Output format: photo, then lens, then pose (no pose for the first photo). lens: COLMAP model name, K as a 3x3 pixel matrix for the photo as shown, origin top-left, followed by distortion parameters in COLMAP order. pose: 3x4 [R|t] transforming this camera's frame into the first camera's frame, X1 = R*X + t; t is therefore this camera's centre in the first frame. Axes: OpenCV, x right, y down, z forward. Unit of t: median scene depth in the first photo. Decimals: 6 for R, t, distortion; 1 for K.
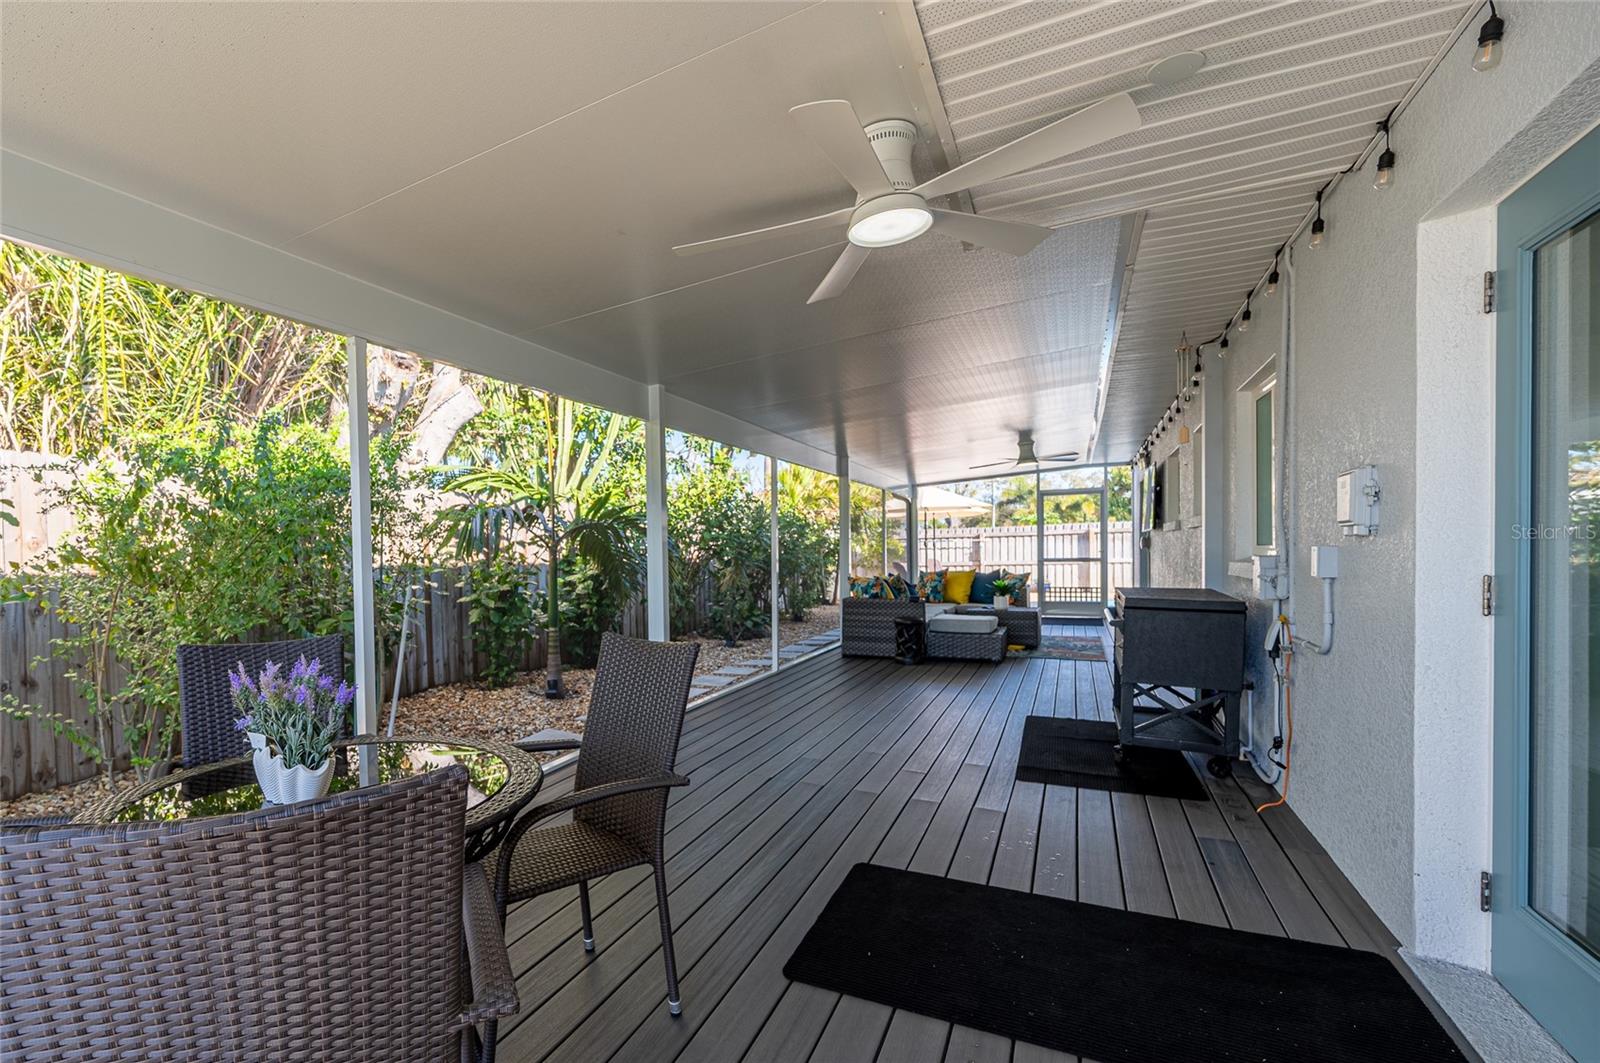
lens RADIAL K [[671.0, 0, 723.4], [0, 671.0, 556.6], [0, 0, 1]] dist [-0.001797, 0.000377]
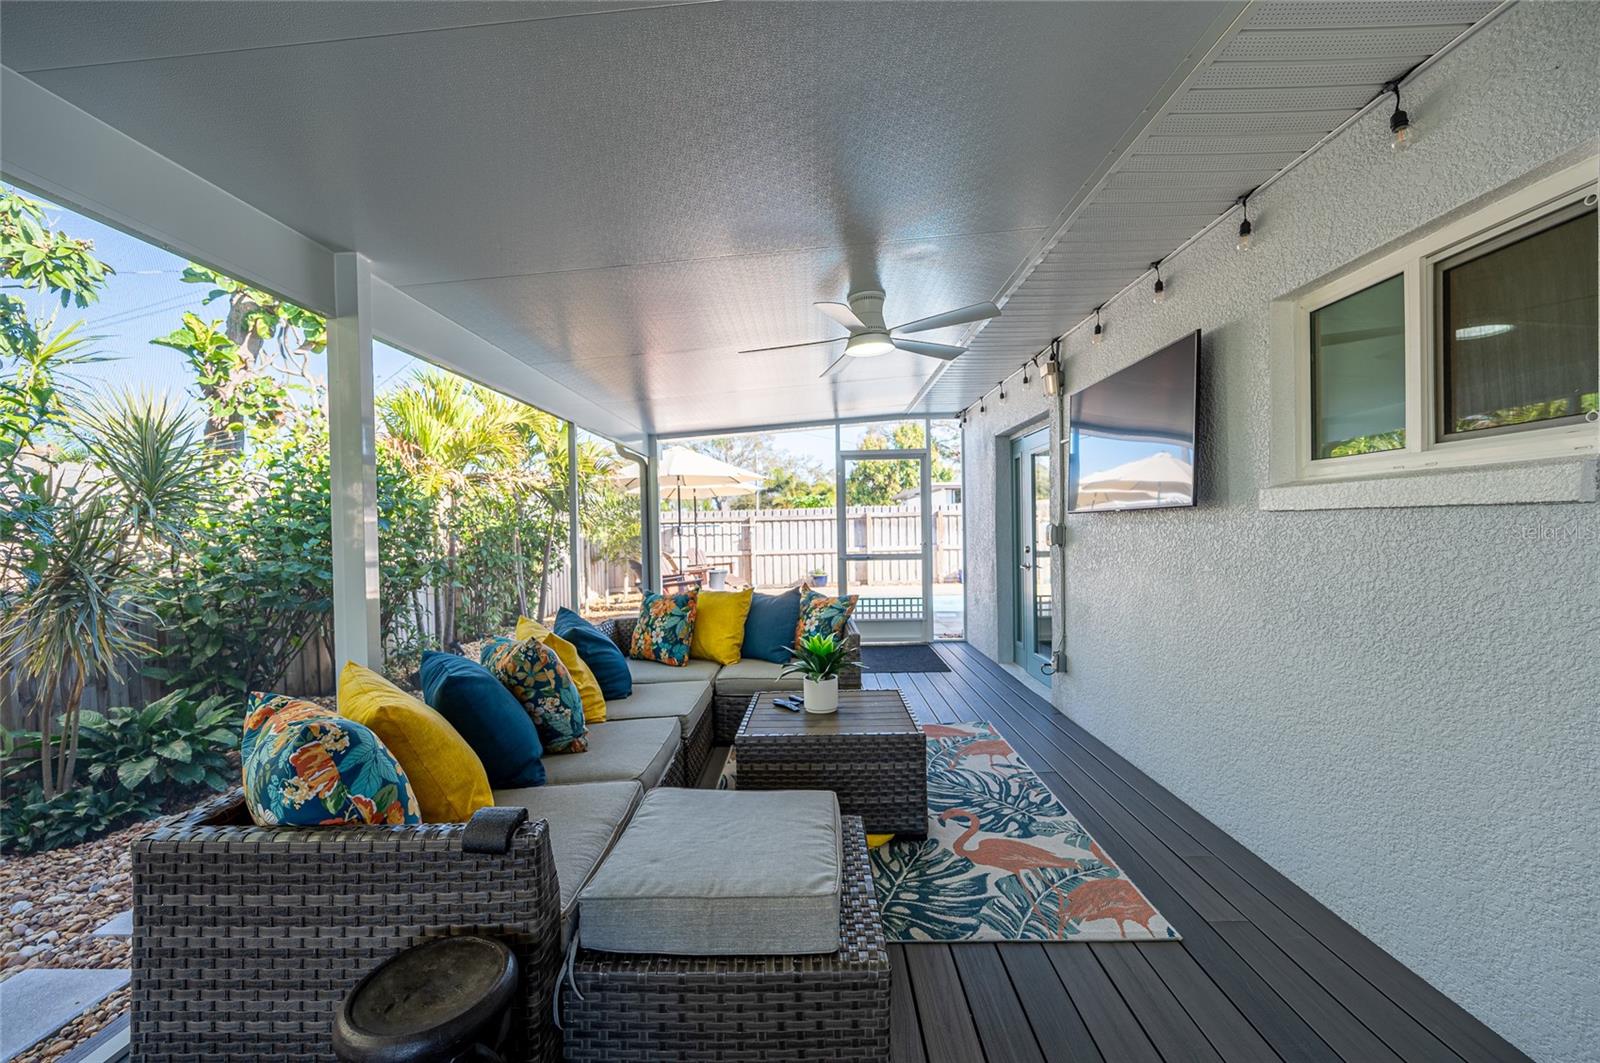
lens RADIAL K [[629.8, 0, 805.7], [0, 629.8, 537.0], [0, 0, 1]] dist [-0.002883, -0.000018]
pose [[0.896268, -0.007090, 0.443456, 0.155375], [0.008456, 0.999964, -0.001103, -0.013041], [-0.443432, 0.004738, 0.896296, 0.428991]]
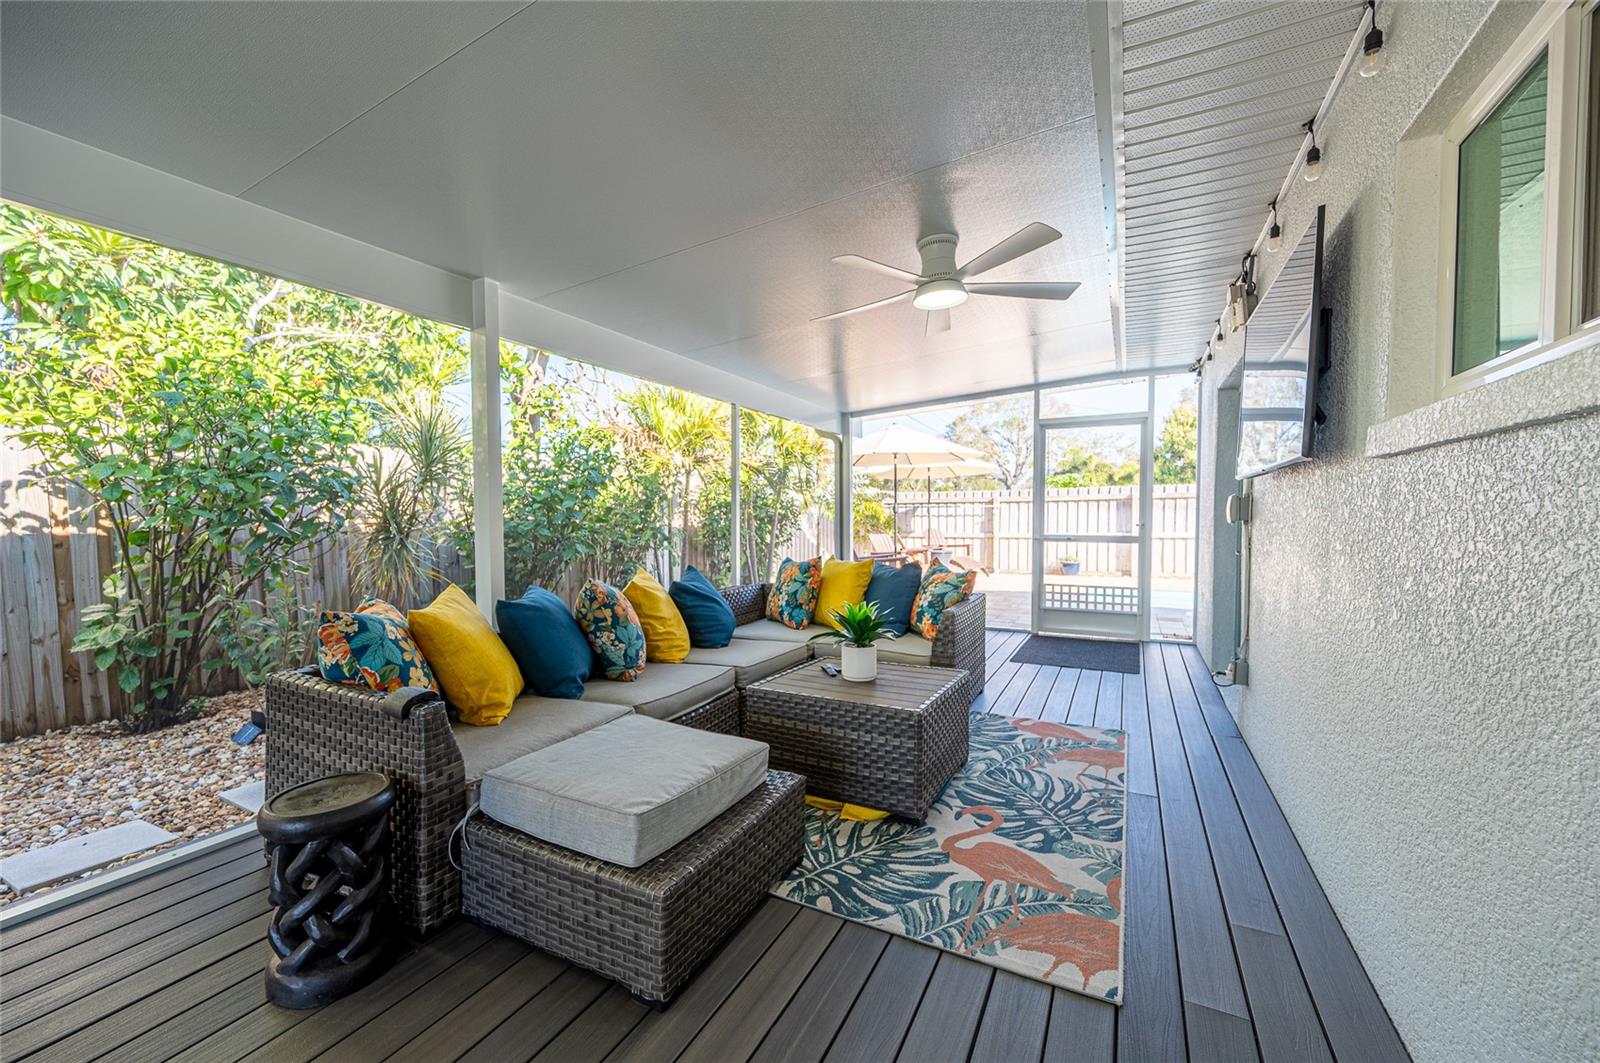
lens RADIAL K [[629.8, 0, 792.9], [0, 629.8, 537.7], [0, 0, 1]] dist [-0.002883, -0.000018]
pose [[0.999904, 0.012969, -0.004901, 0.239142], [-0.012836, 0.999573, 0.026247, -0.005940], [0.005239, -0.026181, 0.999643, 0.408971]]
